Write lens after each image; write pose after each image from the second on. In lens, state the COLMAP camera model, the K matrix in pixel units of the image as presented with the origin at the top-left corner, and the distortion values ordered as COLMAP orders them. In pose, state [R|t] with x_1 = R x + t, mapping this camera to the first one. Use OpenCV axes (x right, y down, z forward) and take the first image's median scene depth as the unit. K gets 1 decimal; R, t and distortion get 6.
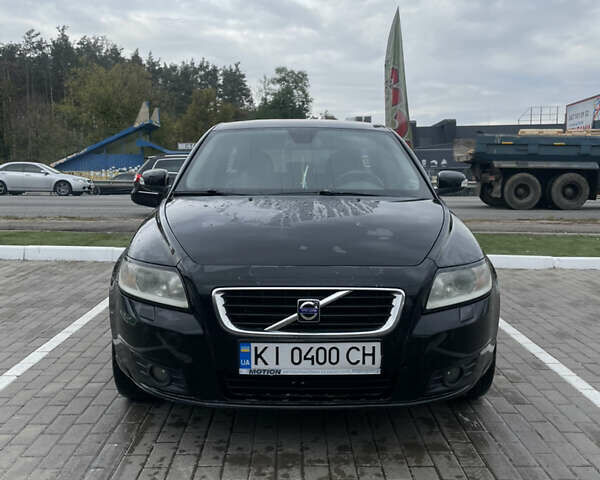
lens RADIAL K [[610.5, 0, 300.0], [0, 610.5, 240.0], [0, 0, 1]] dist [0.050075, 0.000414]
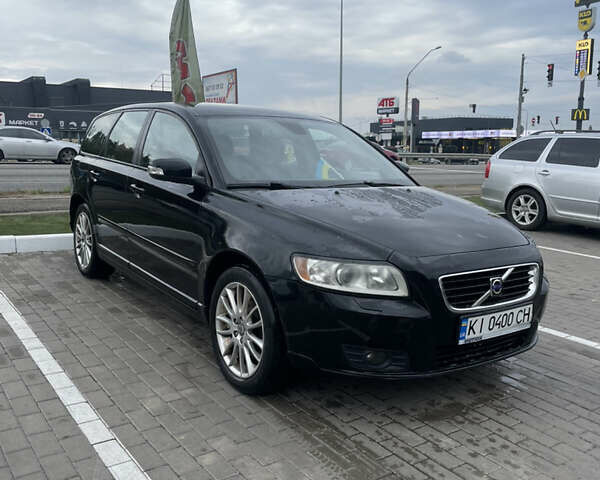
lens RADIAL K [[610.5, 0, 300.0], [0, 610.5, 240.0], [0, 0, 1]] dist [0.050075, 0.000414]
pose [[0.820552, -0.069363, 0.567348, -1.026909], [0.034625, 0.996818, 0.071792, -0.084291], [-0.570523, -0.039265, 0.820343, 0.197813]]
